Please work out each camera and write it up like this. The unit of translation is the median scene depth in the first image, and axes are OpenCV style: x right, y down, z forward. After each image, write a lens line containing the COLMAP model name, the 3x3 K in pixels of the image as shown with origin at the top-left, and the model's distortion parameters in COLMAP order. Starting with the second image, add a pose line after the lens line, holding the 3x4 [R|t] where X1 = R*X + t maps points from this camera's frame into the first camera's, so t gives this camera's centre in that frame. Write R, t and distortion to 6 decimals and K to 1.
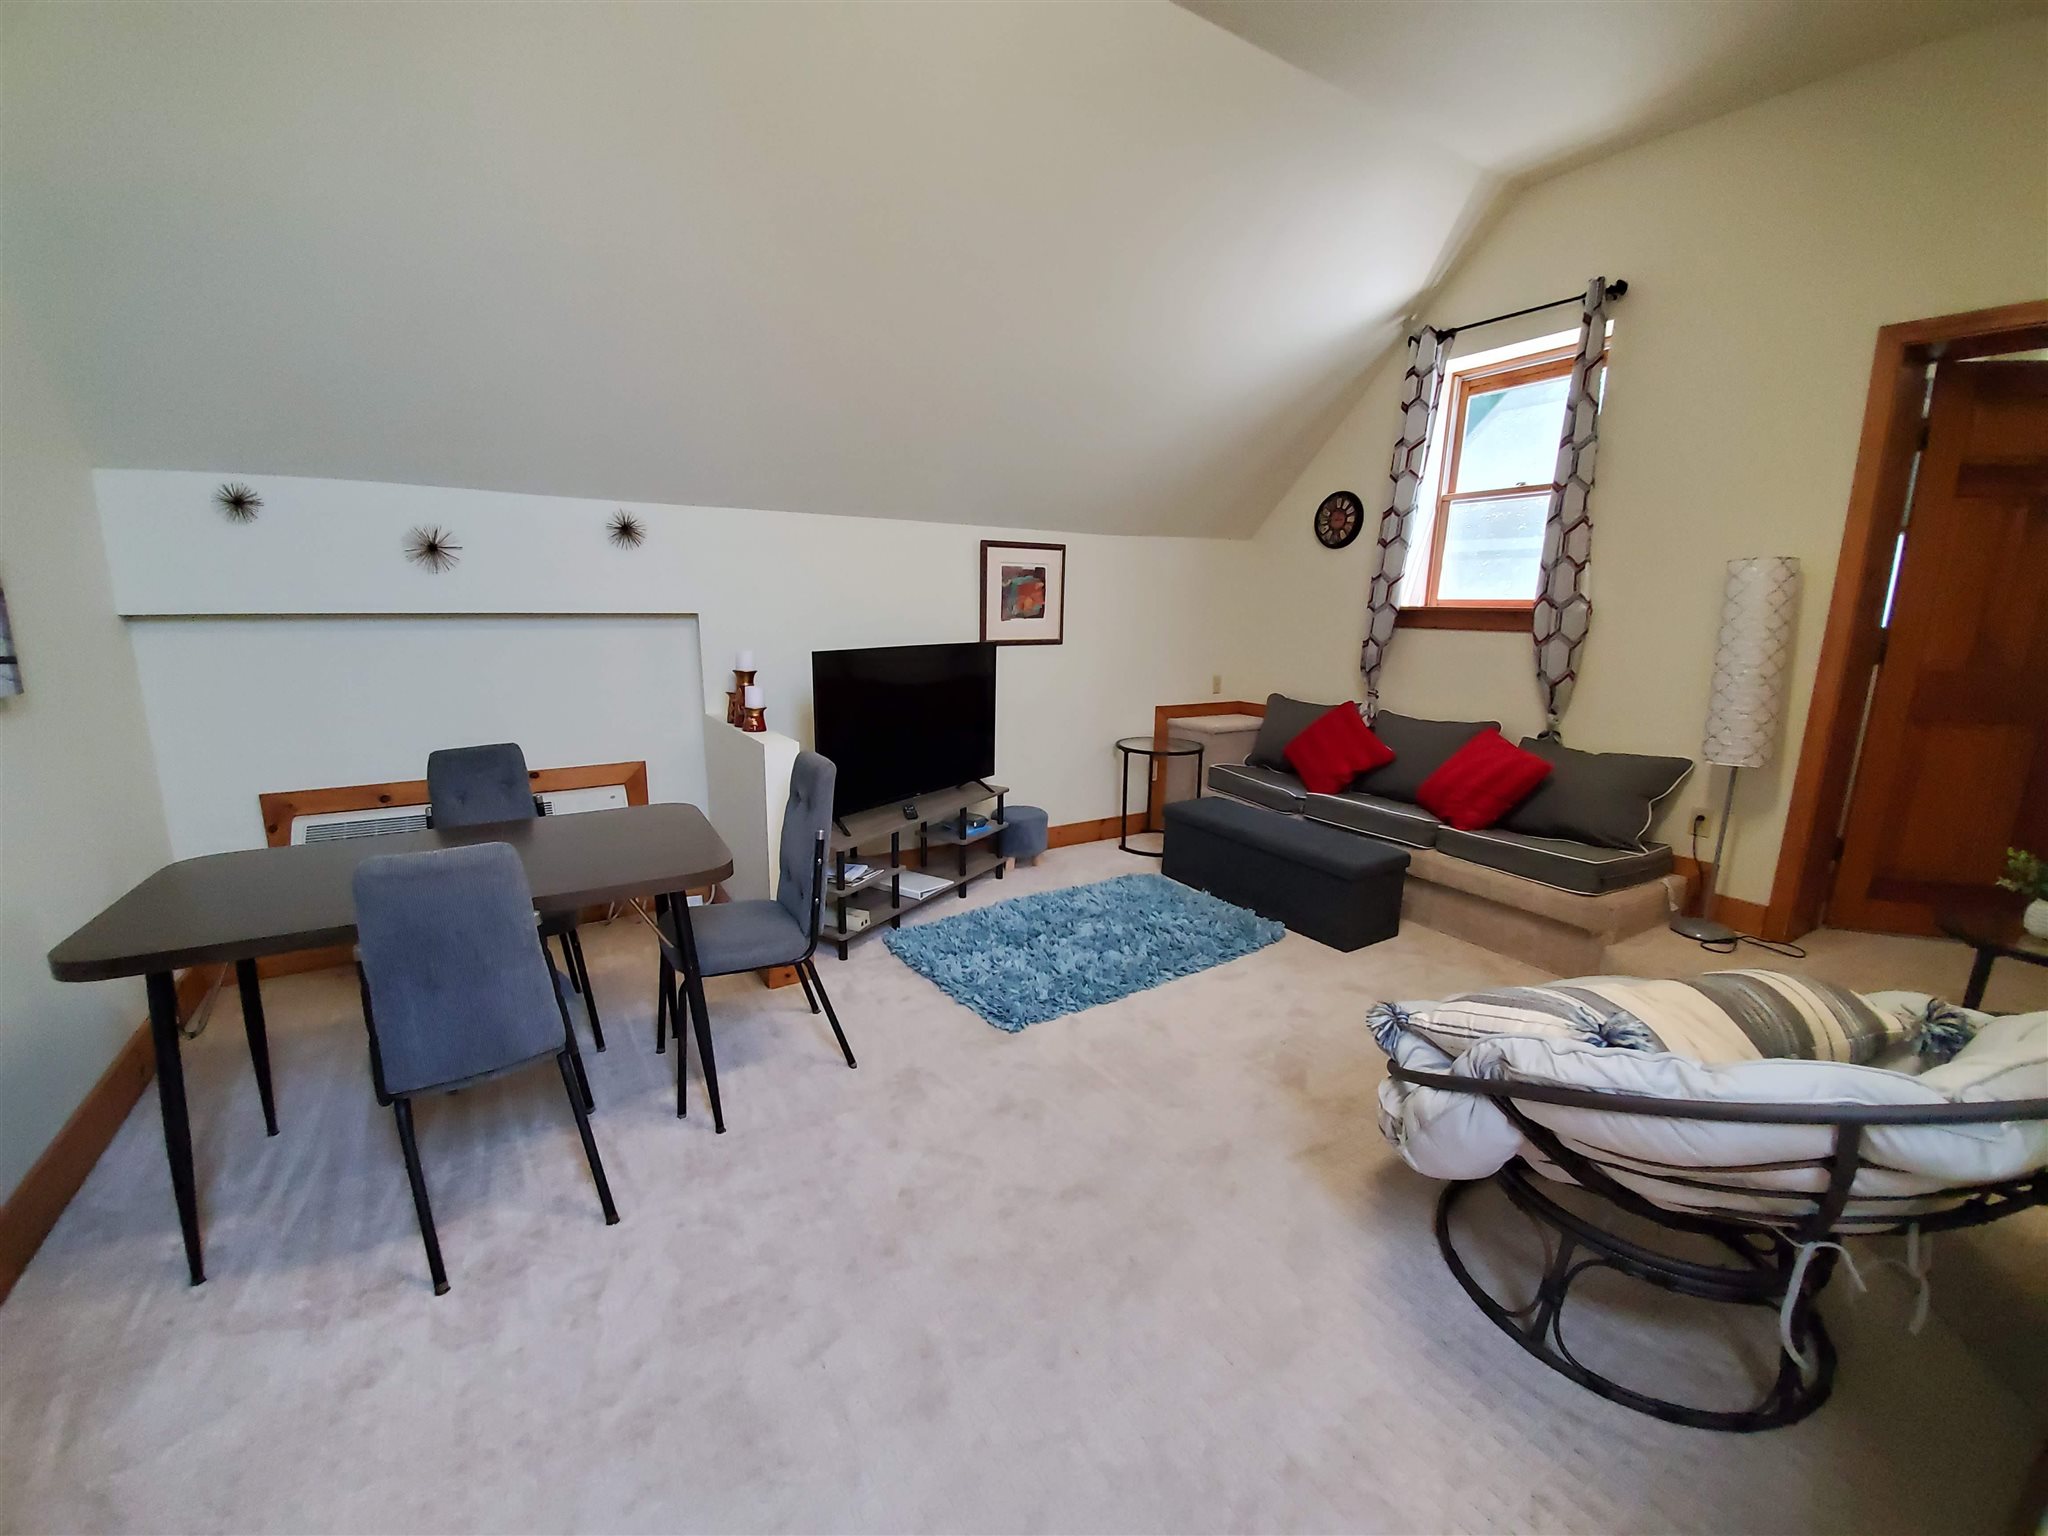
lens RADIAL K [[823.9, 0, 1022.1], [0, 823.9, 778.1], [0, 0, 1]] dist [0.012222, -0.015608]
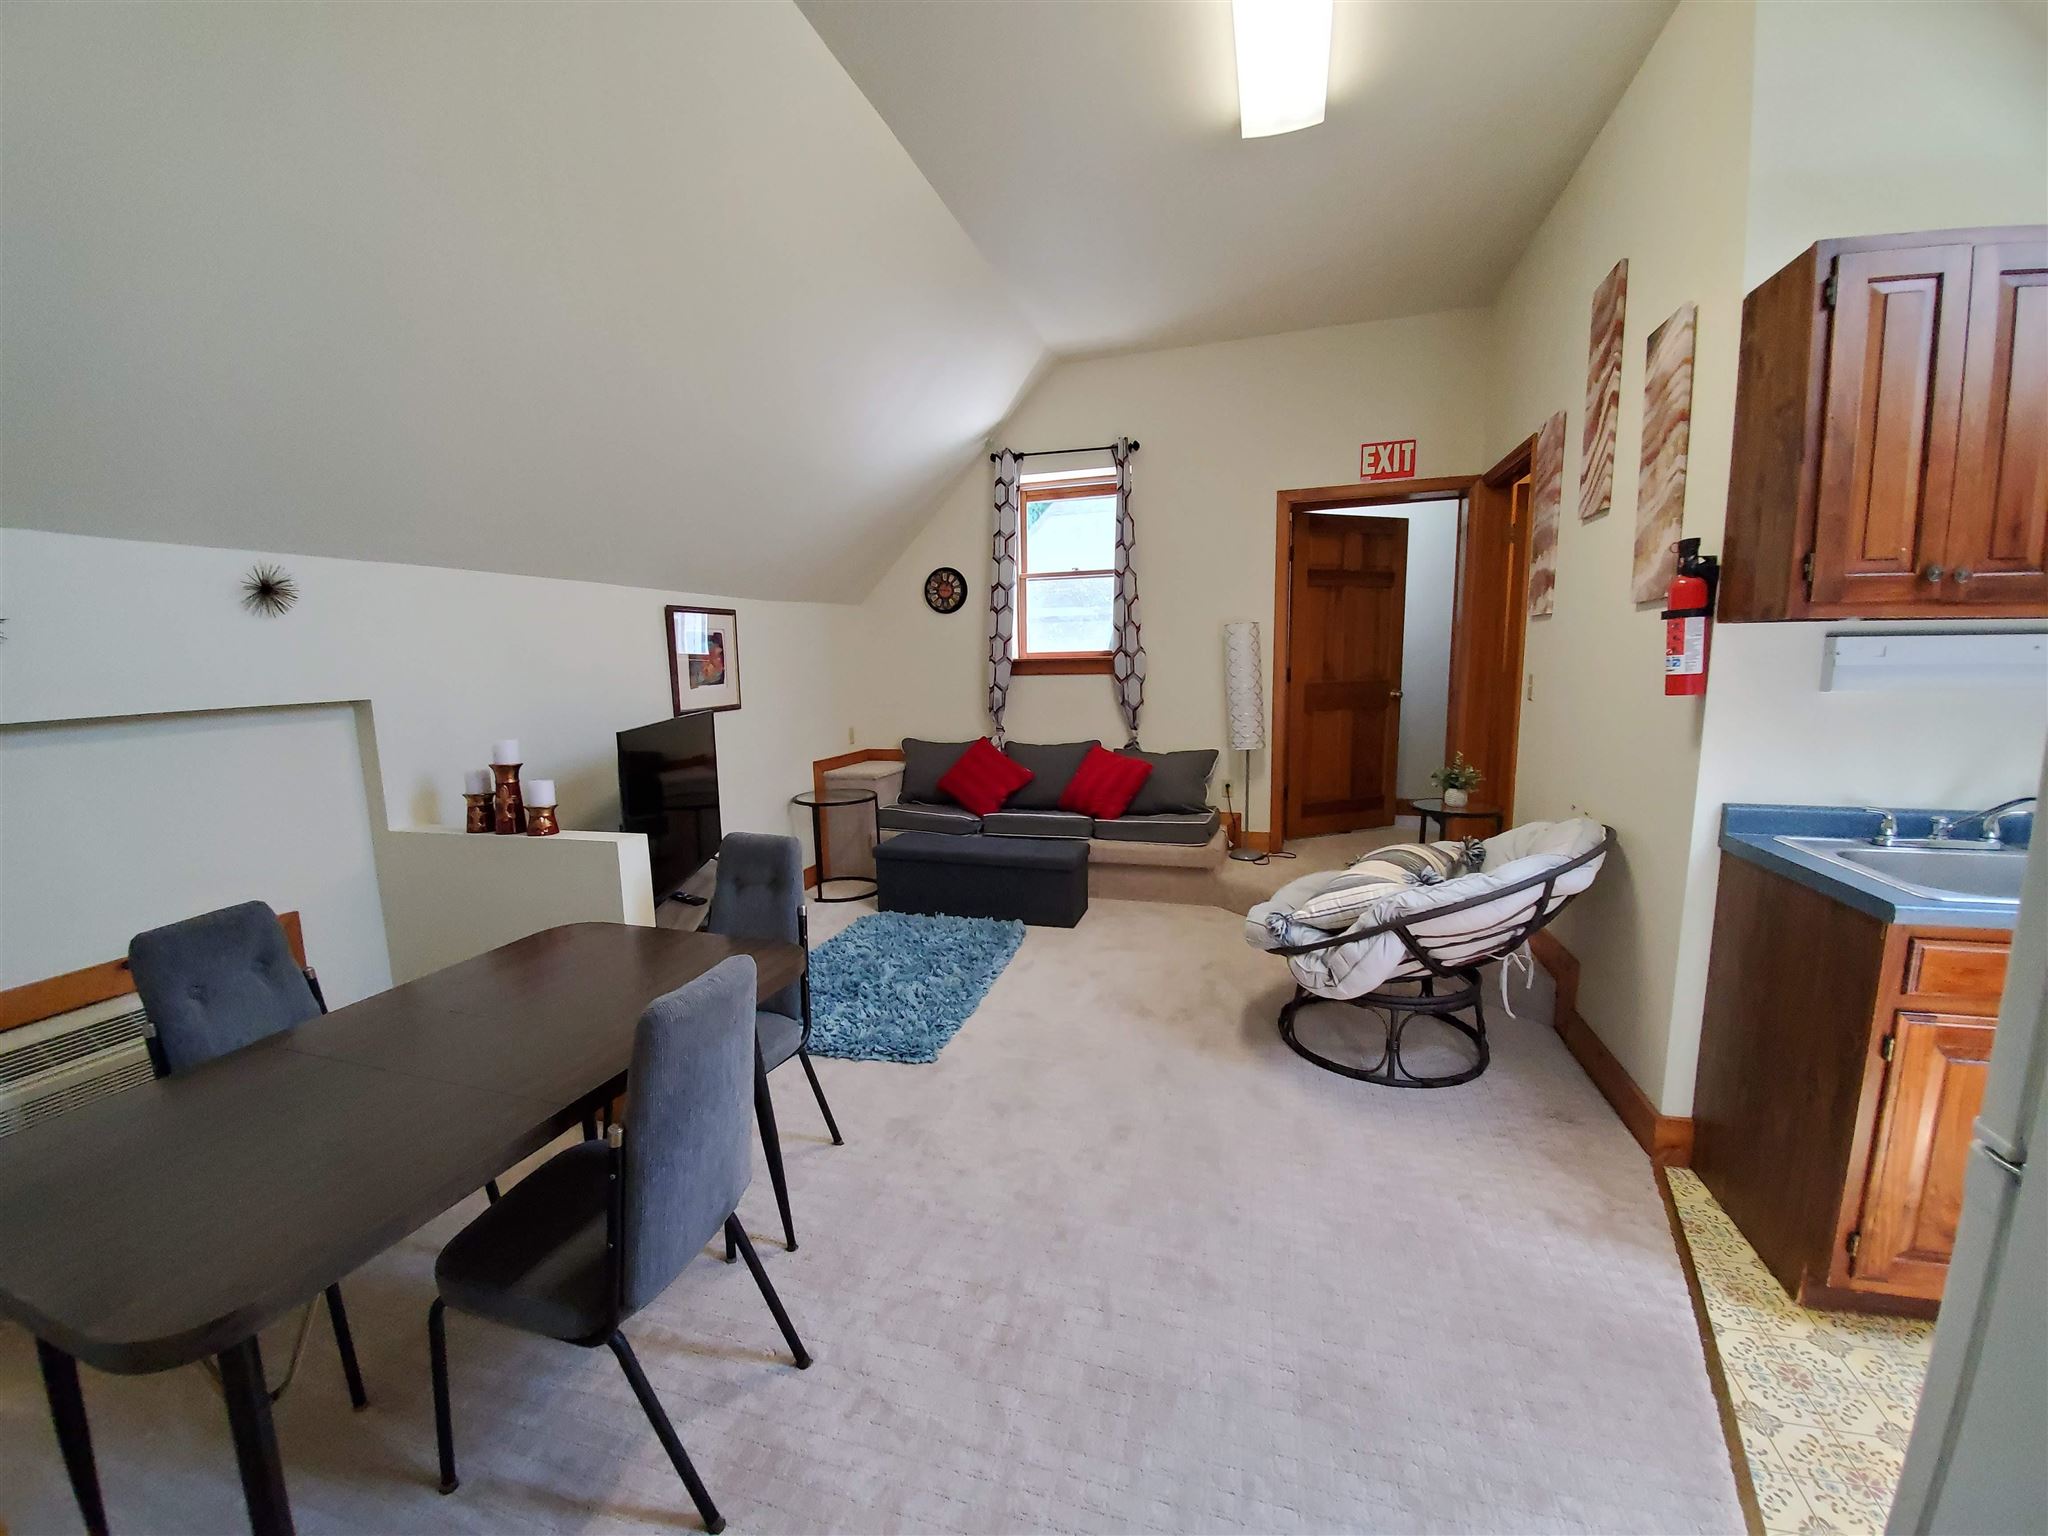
lens RADIAL K [[823.9, 0, 1022.1], [0, 823.9, 778.1], [0, 0, 1]] dist [0.012222, -0.015608]
pose [[0.750462, -0.127759, 0.648448, -0.428585], [0.169221, 0.985577, -0.001662, -0.025942], [-0.638882, 0.110978, 0.761258, 0.047742]]
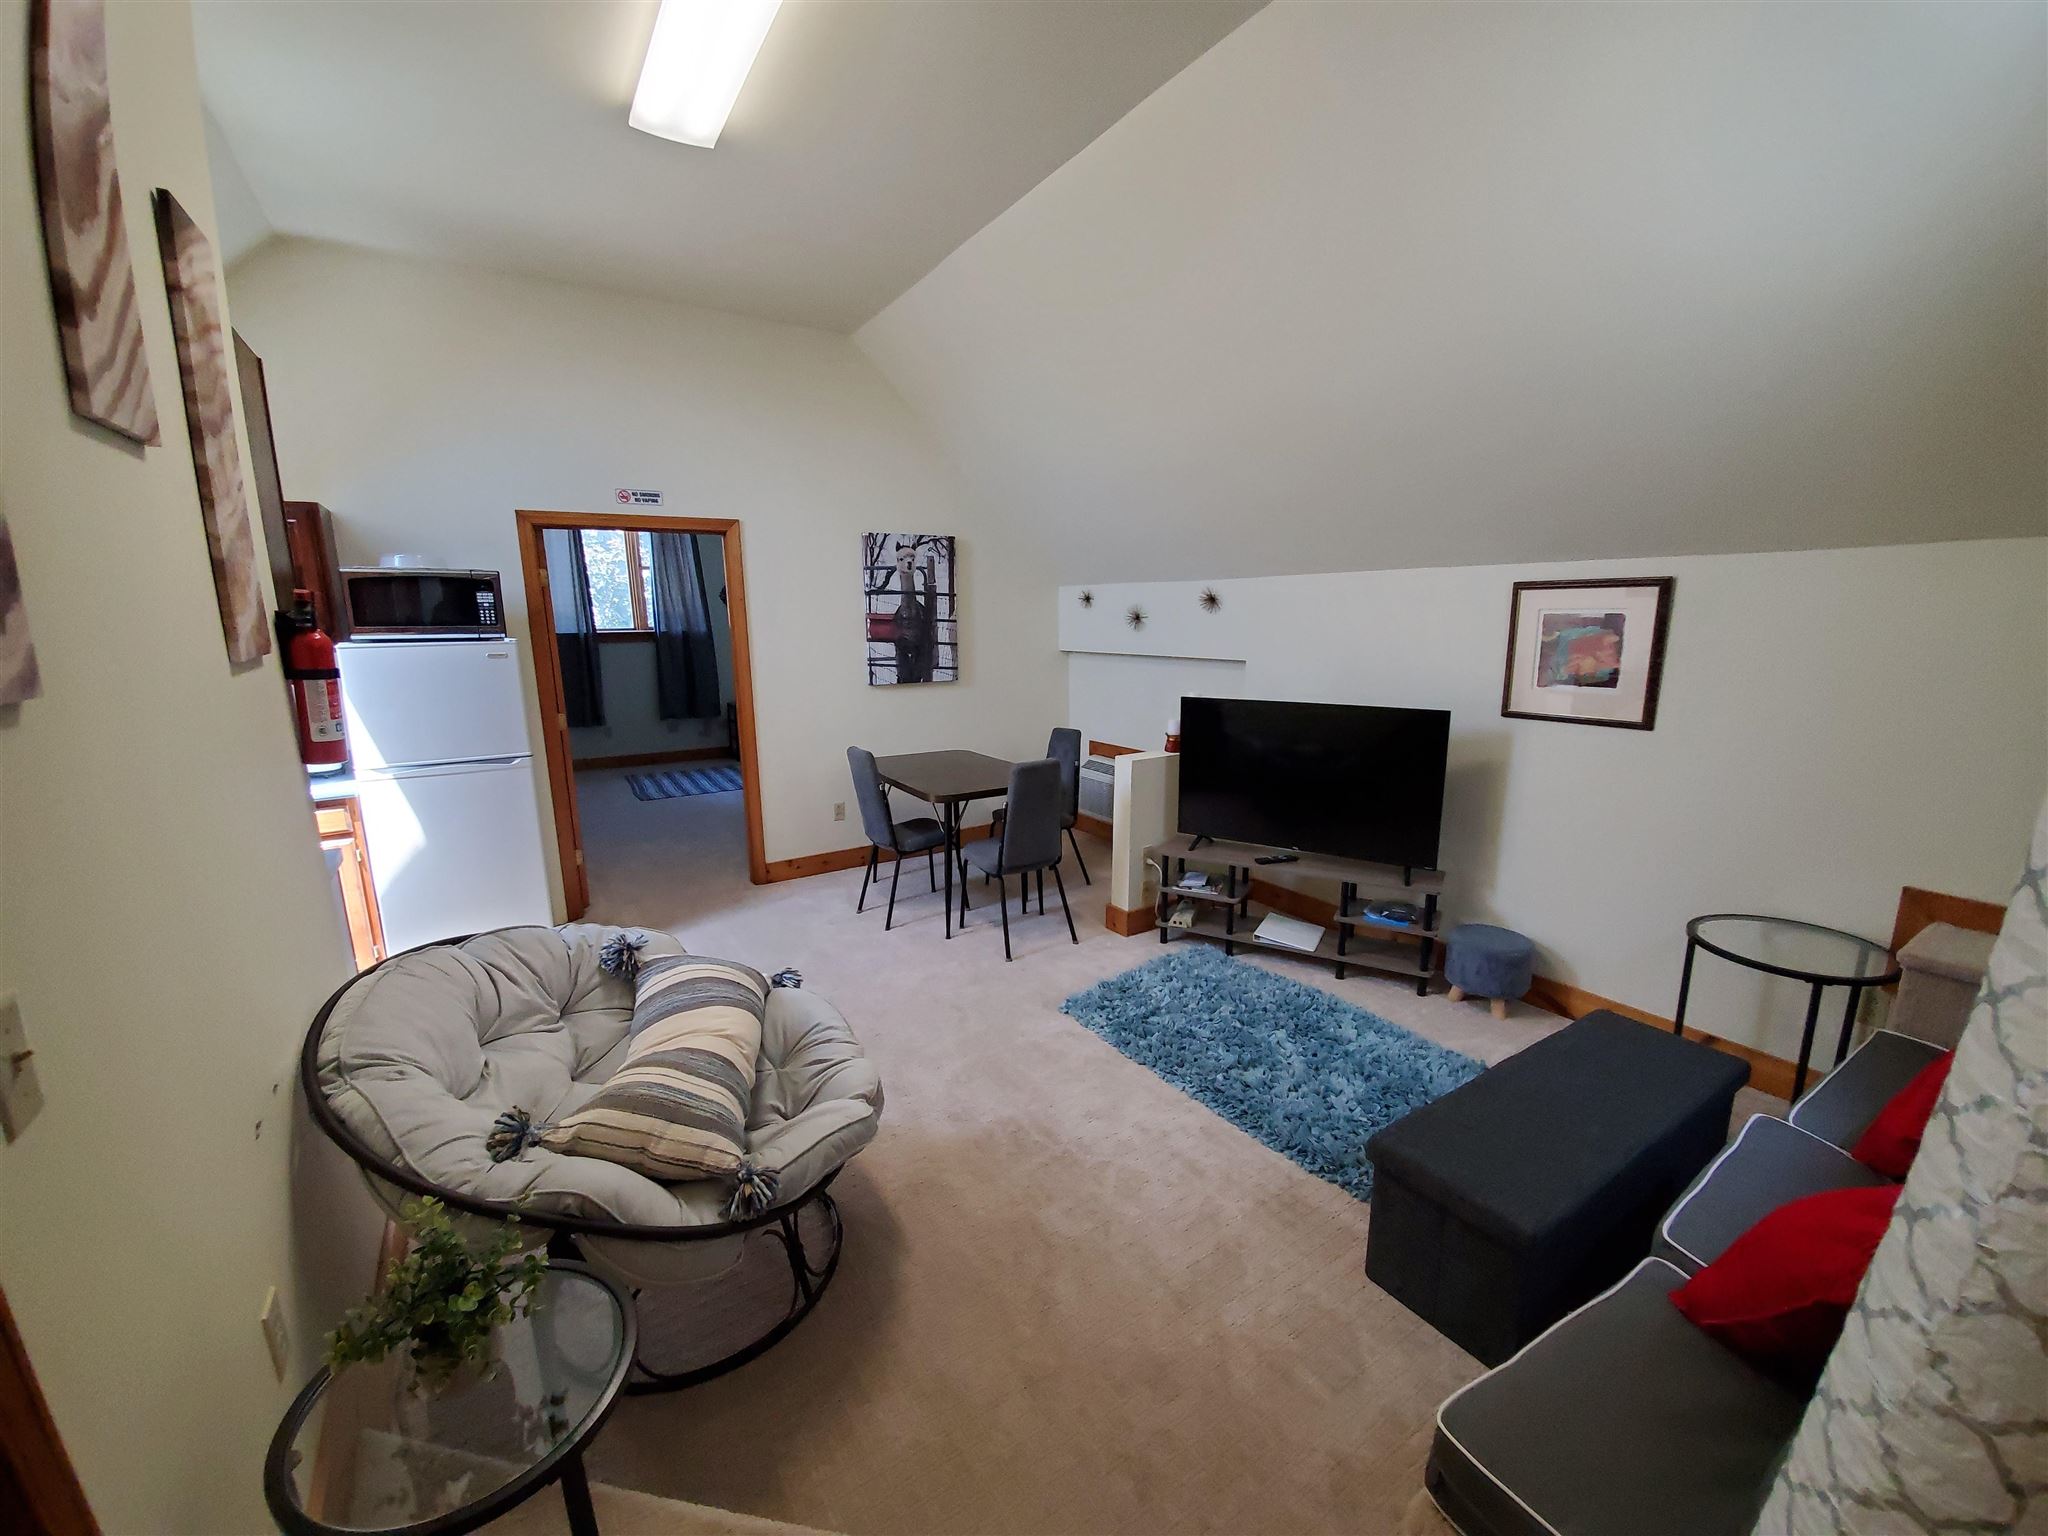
lens RADIAL K [[823.9, 0, 1022.1], [0, 823.9, 778.1], [0, 0, 1]] dist [0.012222, -0.015608]
pose [[-0.002010, 0.184320, -0.982864, 0.841644], [-0.202662, 0.962395, 0.180896, -0.175281], [0.979247, 0.199553, 0.035420, 0.616117]]
